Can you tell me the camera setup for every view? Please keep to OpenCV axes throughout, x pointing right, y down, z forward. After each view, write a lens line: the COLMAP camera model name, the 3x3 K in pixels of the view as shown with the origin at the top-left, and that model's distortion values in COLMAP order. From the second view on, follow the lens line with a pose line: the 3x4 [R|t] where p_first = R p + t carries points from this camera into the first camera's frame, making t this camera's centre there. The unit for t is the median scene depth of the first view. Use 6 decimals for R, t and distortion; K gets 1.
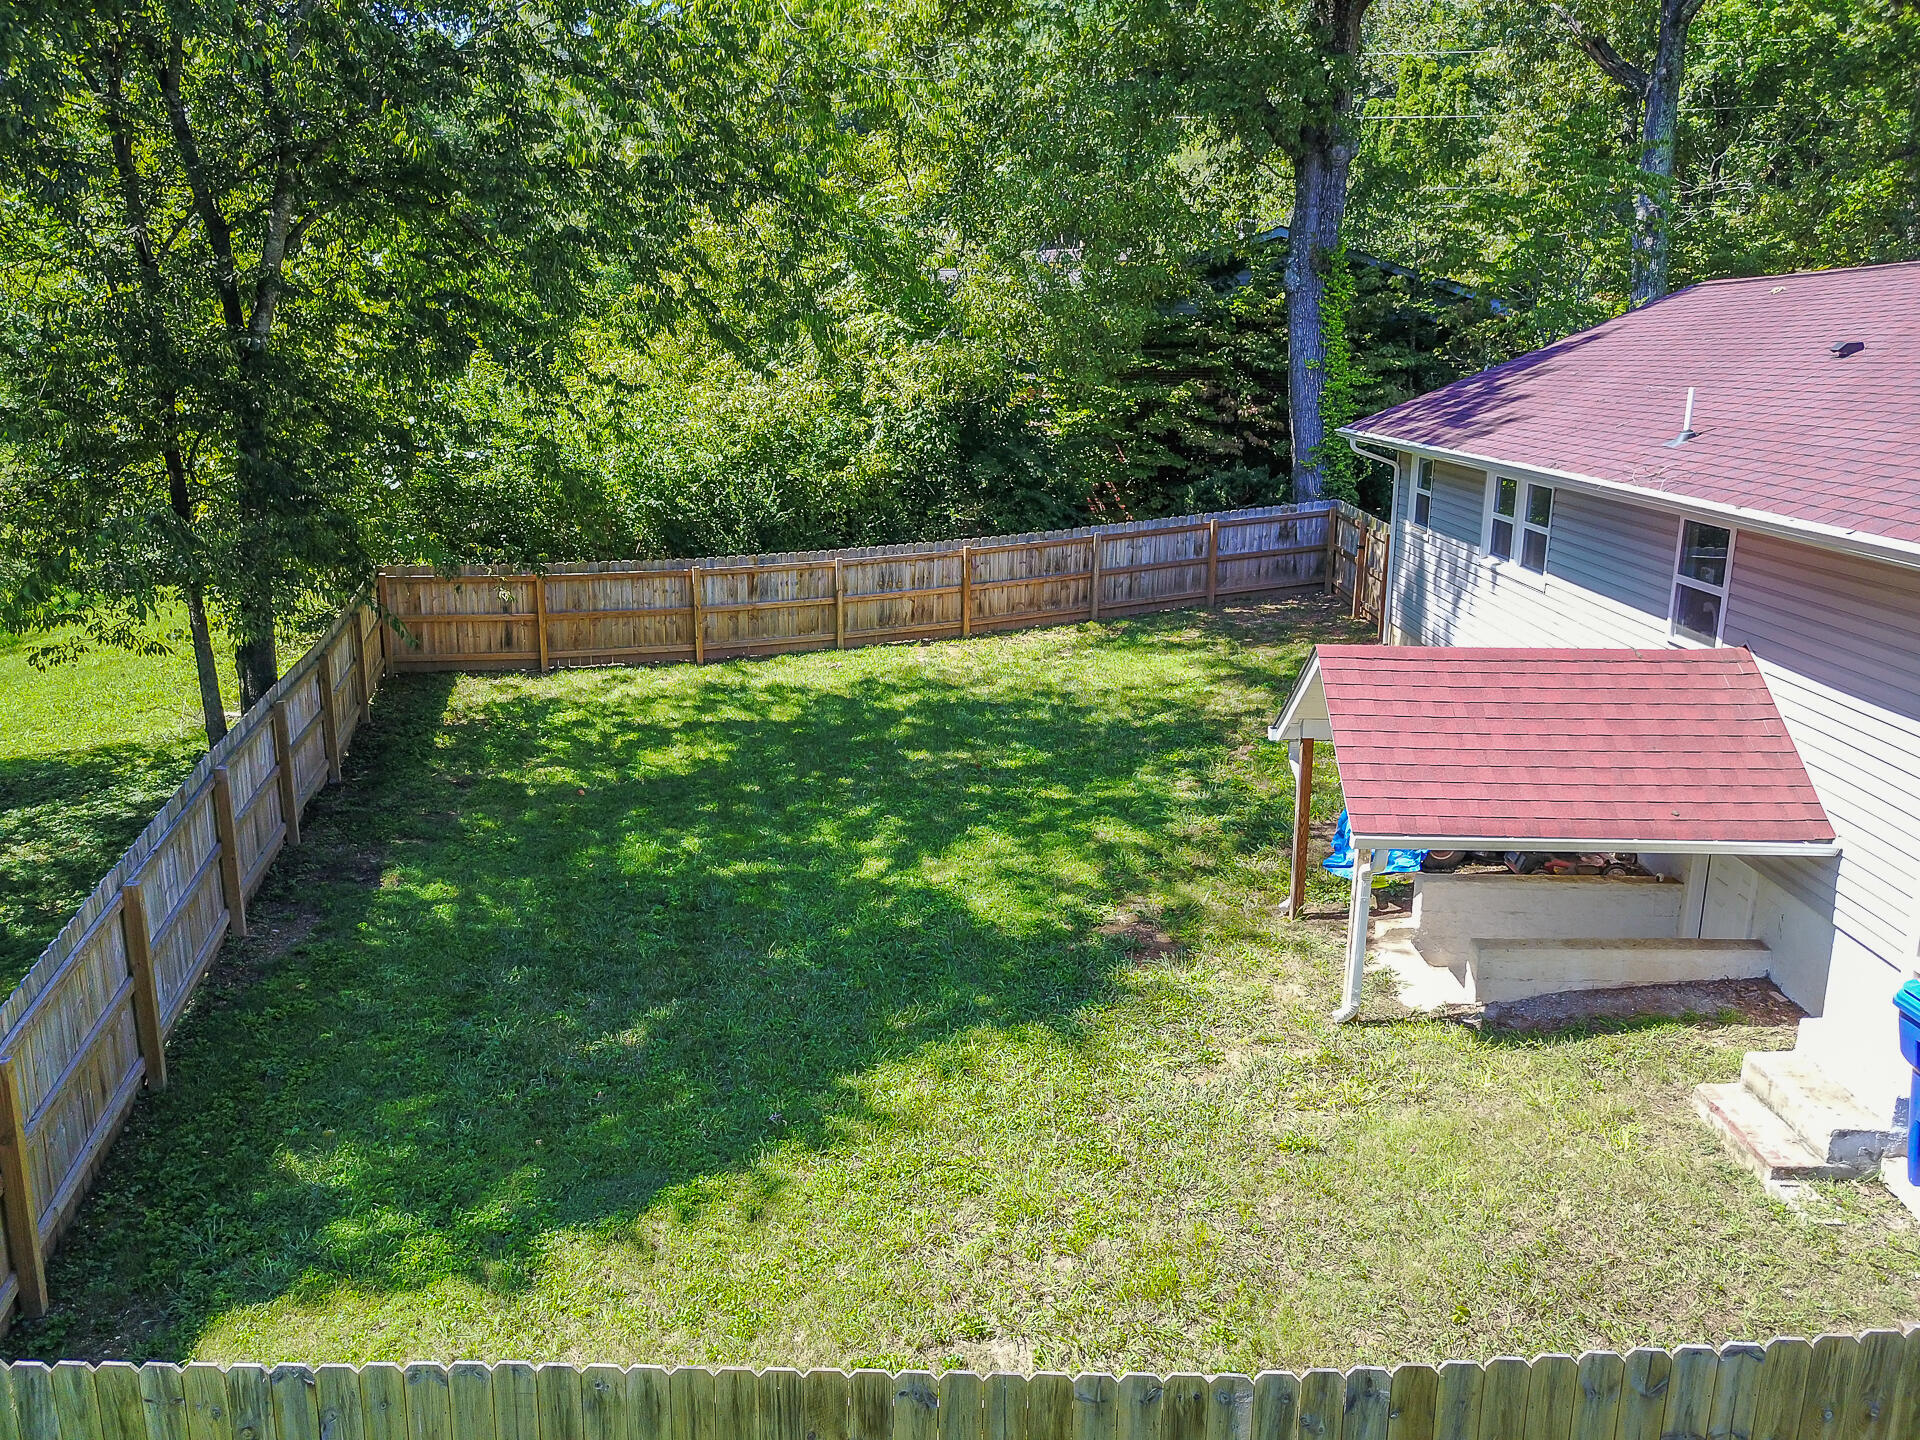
lens RADIAL K [[1450.4, 0, 959.7], [0, 1450.4, 713.8], [0, 0, 1]] dist [0.013992, -0.013518]
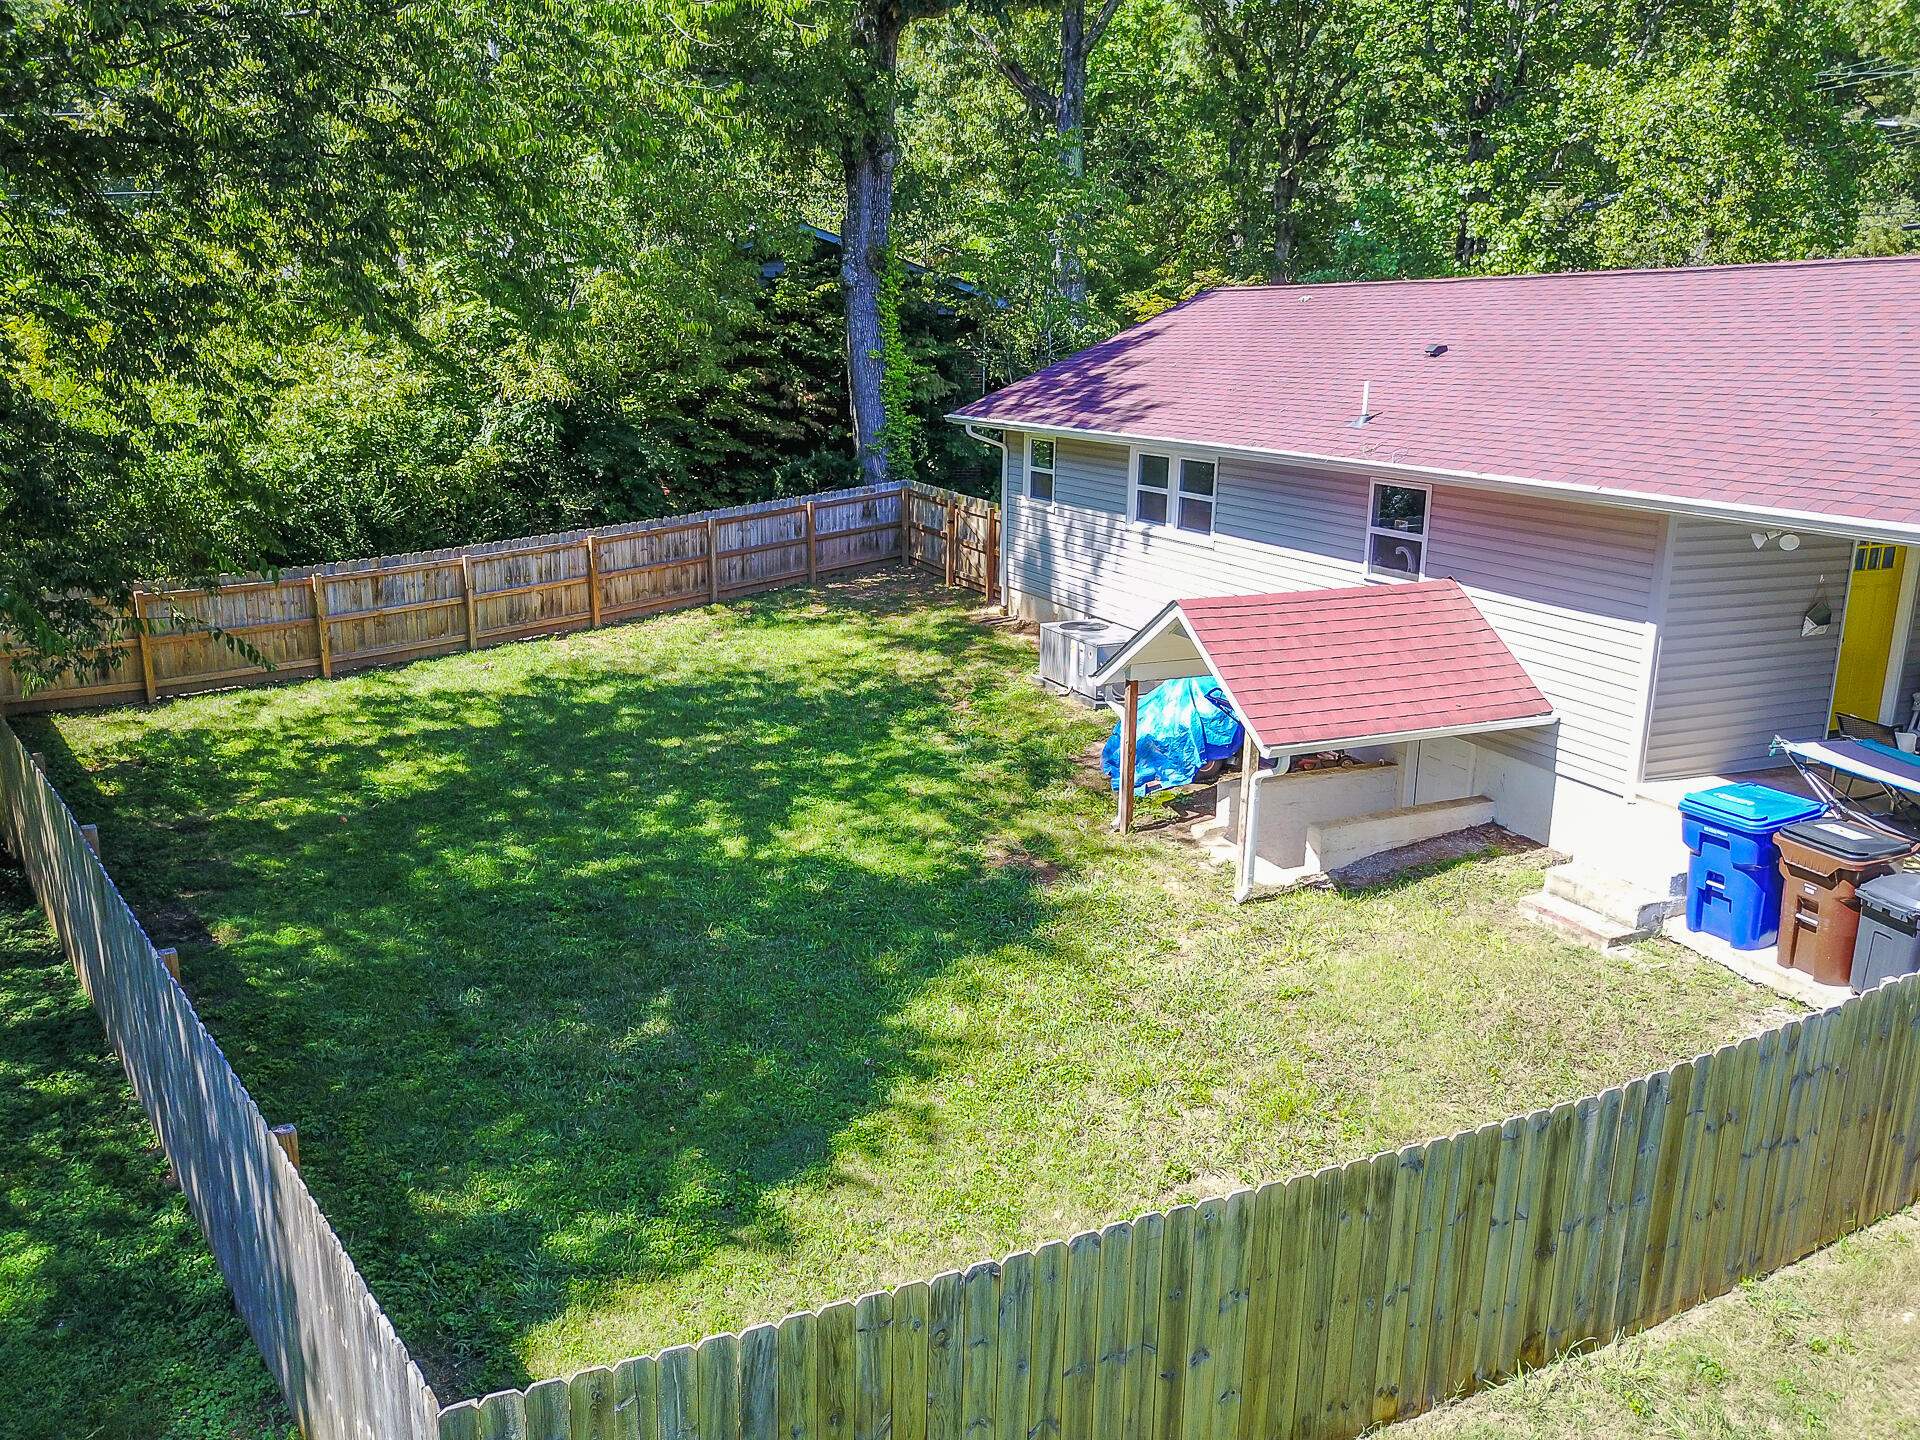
lens RADIAL K [[1437.2, 0, 960.0], [0, 1437.2, 720.0], [0, 0, 1]] dist [0.038680, -0.076887]
pose [[0.905860, -0.103396, 0.410764, -0.296662], [0.095830, 0.994632, 0.039030, -0.008239], [-0.412595, 0.004008, 0.910906, -0.010500]]
